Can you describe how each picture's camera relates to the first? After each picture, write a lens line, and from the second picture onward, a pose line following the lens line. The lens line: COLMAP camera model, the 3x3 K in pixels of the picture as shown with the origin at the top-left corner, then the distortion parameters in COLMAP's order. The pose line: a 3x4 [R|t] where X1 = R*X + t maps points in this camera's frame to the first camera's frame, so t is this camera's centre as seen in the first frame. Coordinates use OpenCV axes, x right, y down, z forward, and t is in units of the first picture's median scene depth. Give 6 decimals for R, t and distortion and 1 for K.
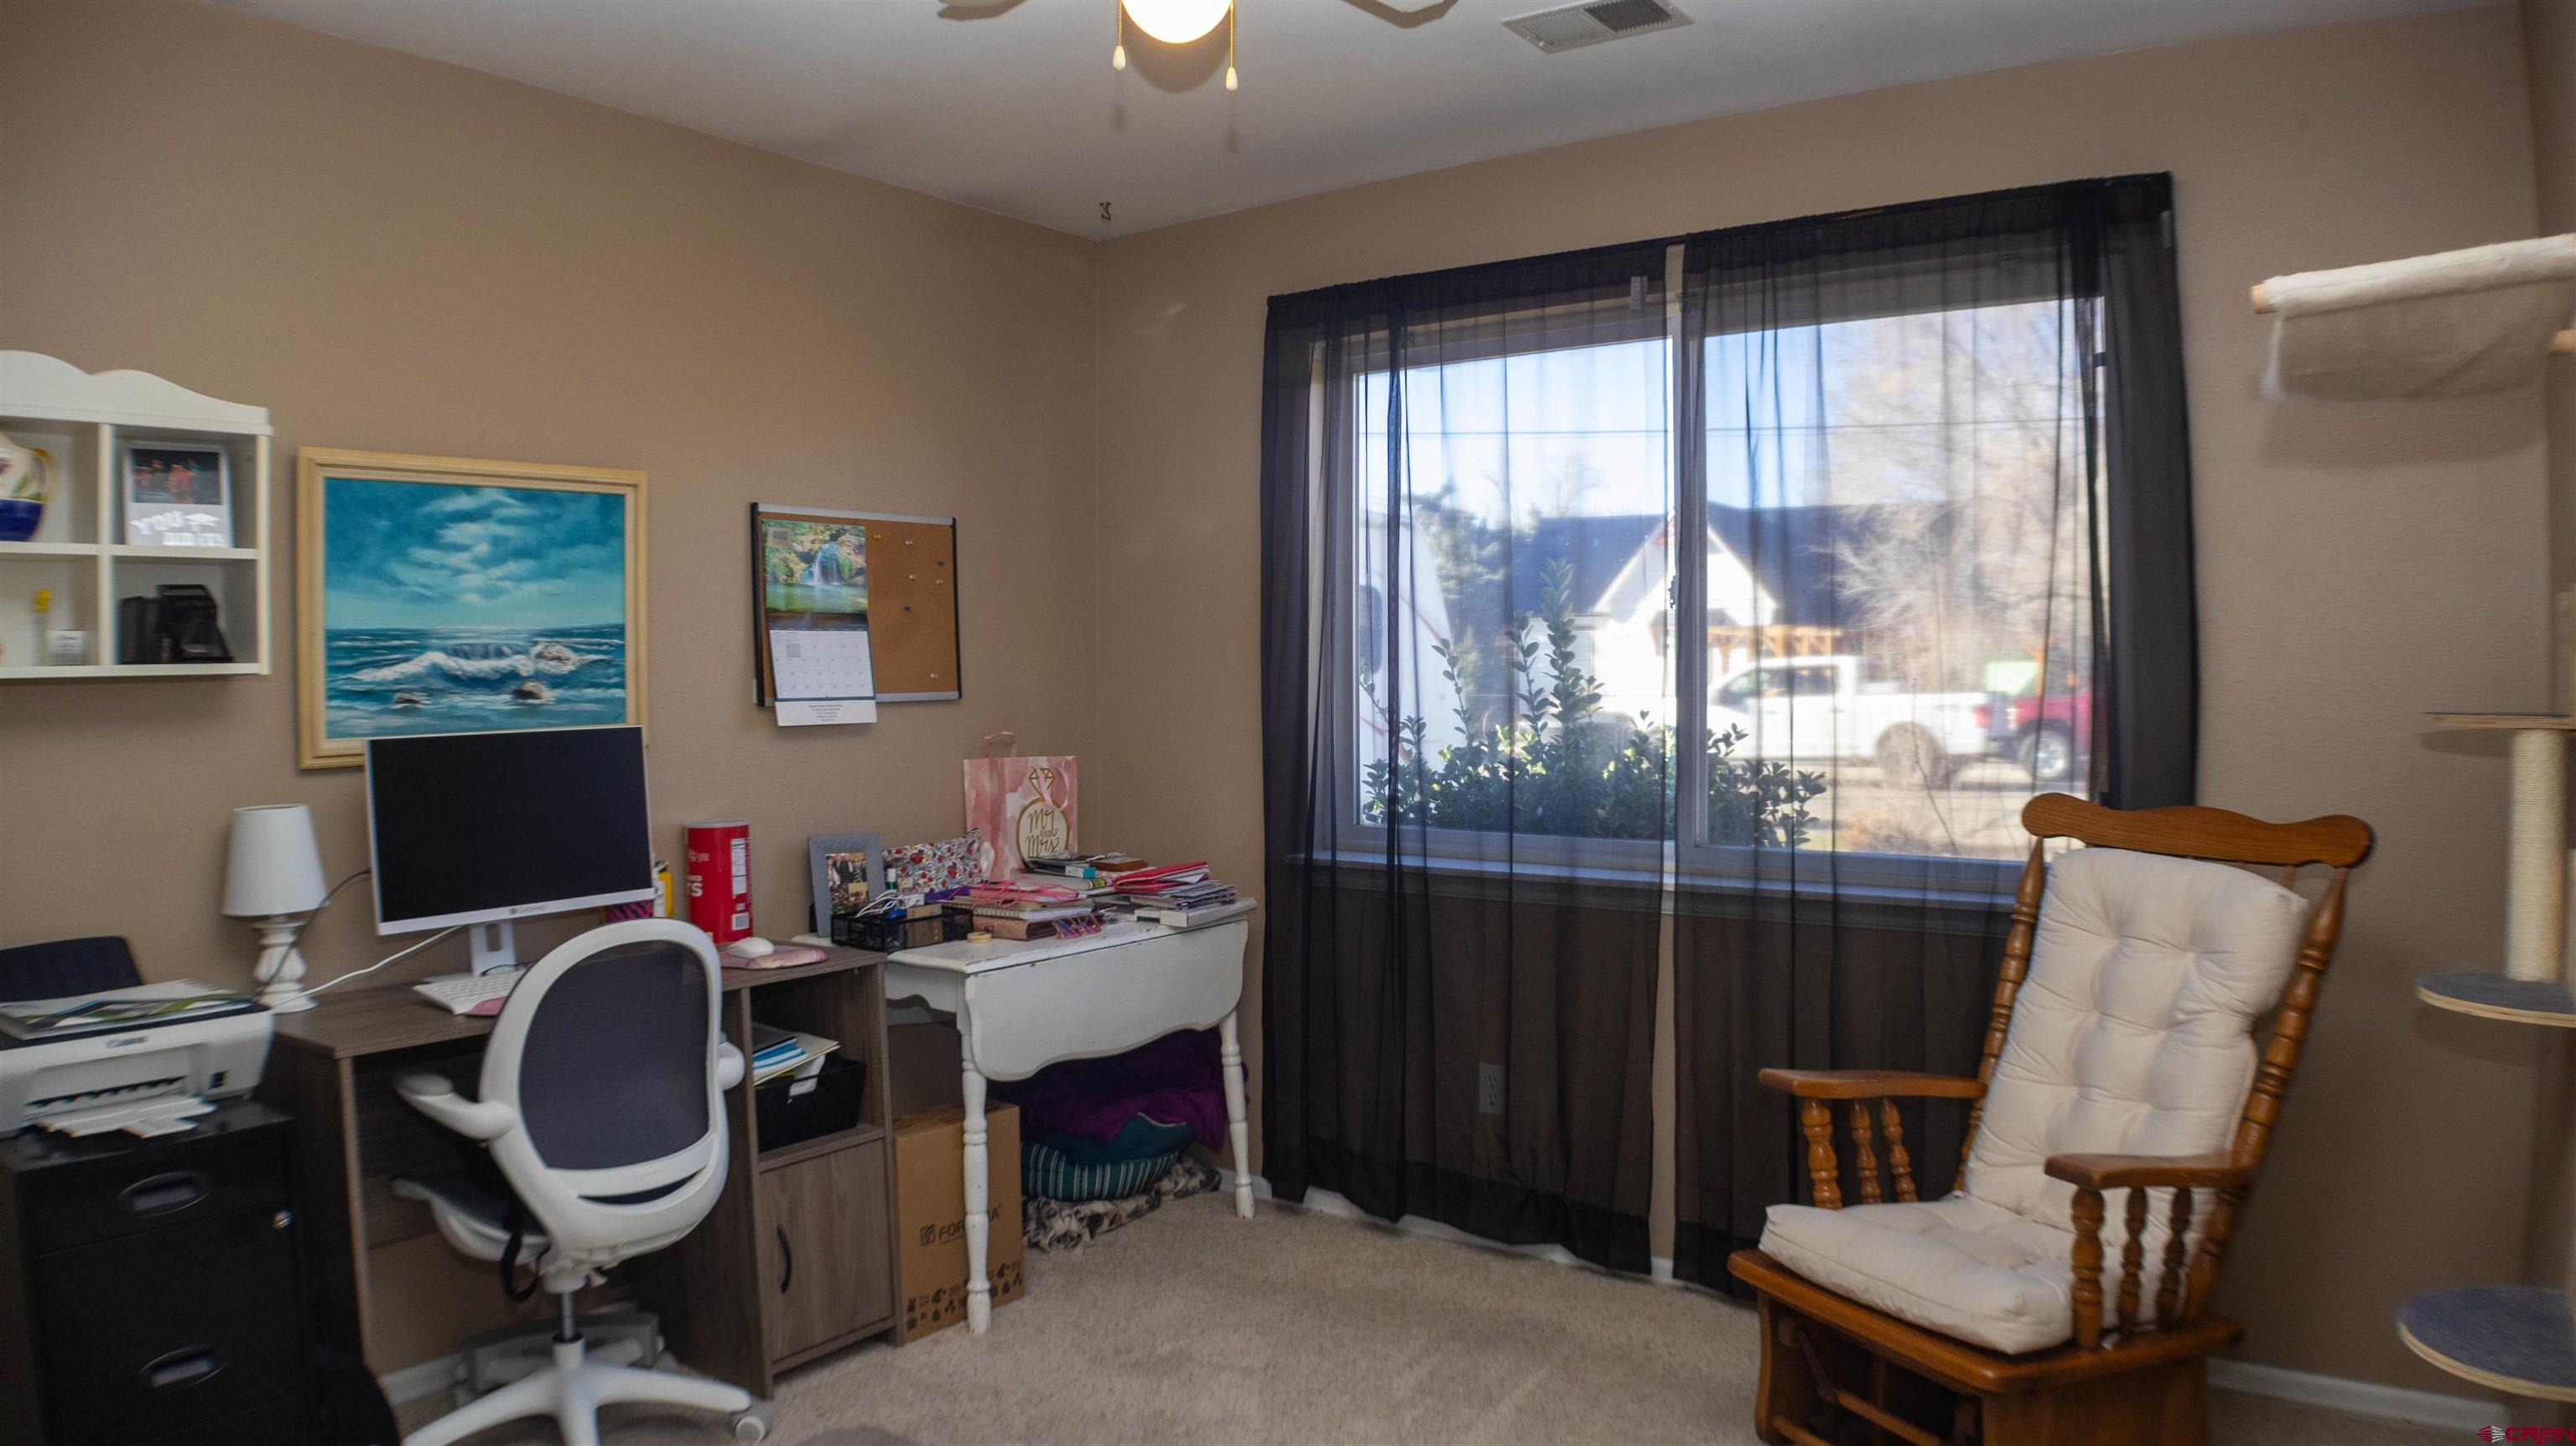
lens RADIAL K [[1648.9, 0, 1288.0], [0, 1648.9, 723.0], [0, 0, 1]] dist [-0.135943, 0.010573]
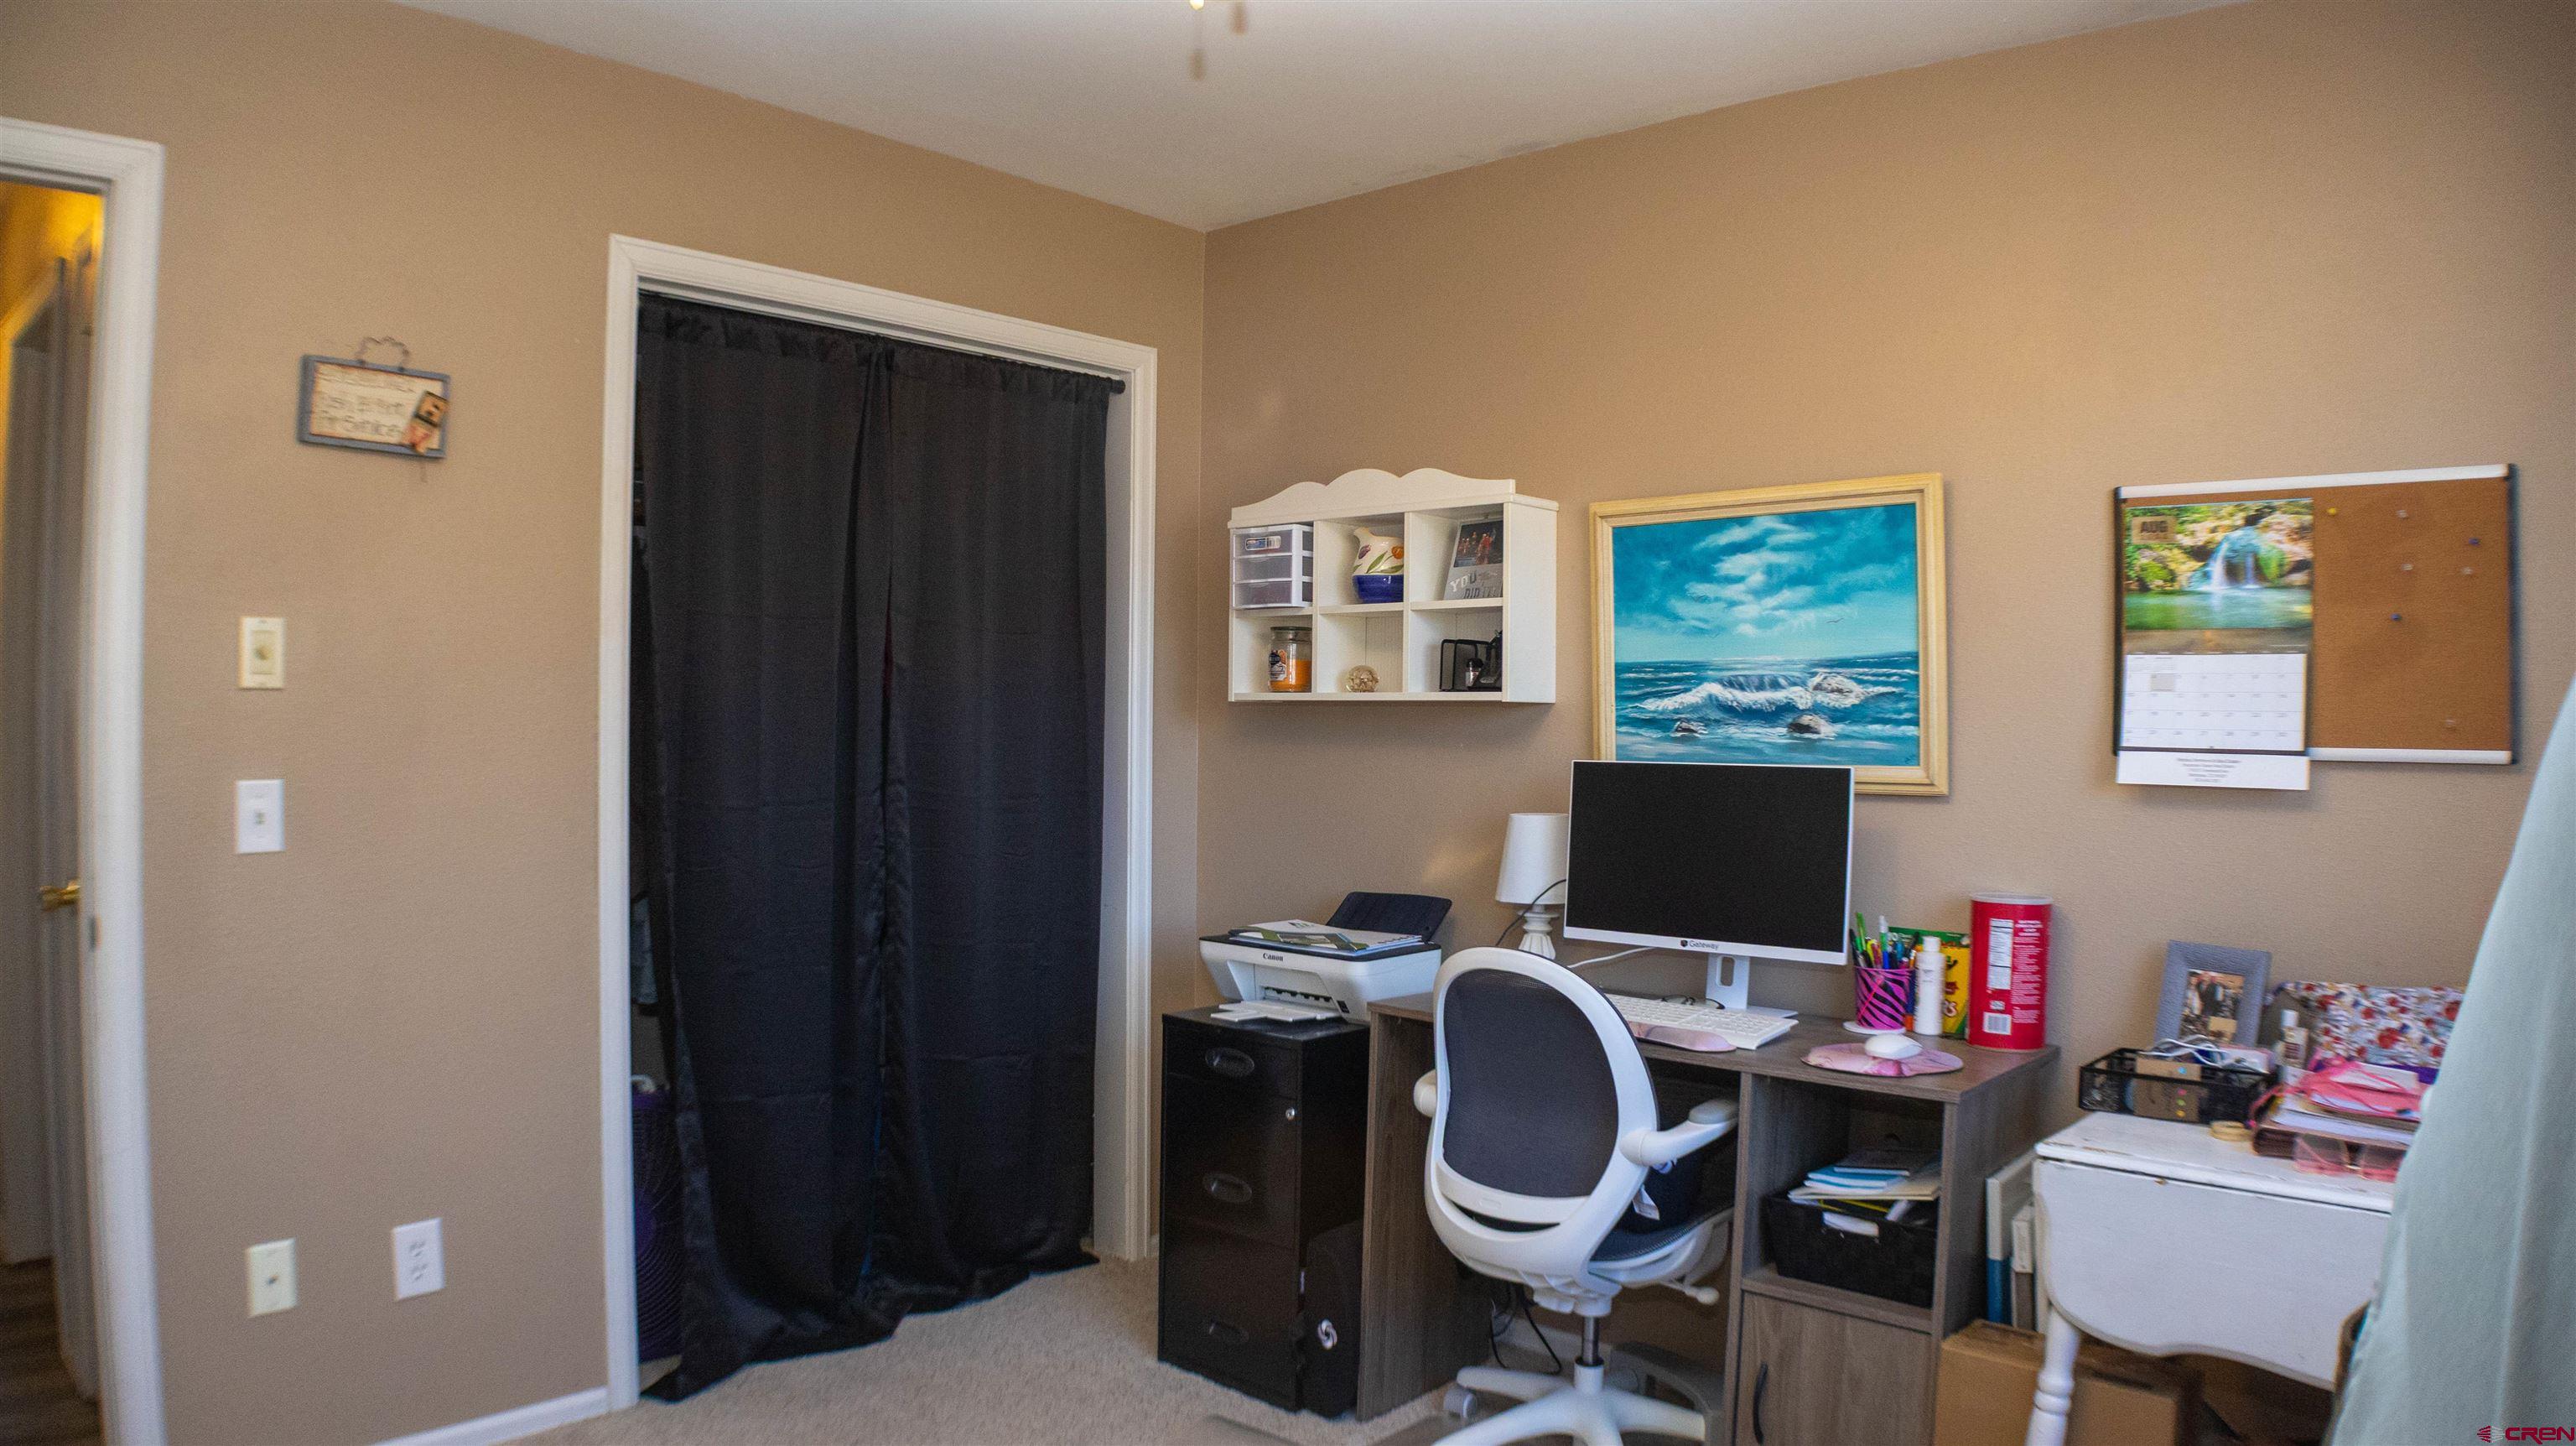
lens RADIAL K [[1648.9, 0, 1288.0], [0, 1648.9, 723.0], [0, 0, 1]] dist [-0.135943, 0.010573]
pose [[-0.098065, 0.015446, -0.995060, 0.514366], [-0.045087, 0.998784, 0.019947, -0.026509], [0.994158, 0.046820, -0.097249, 0.791375]]
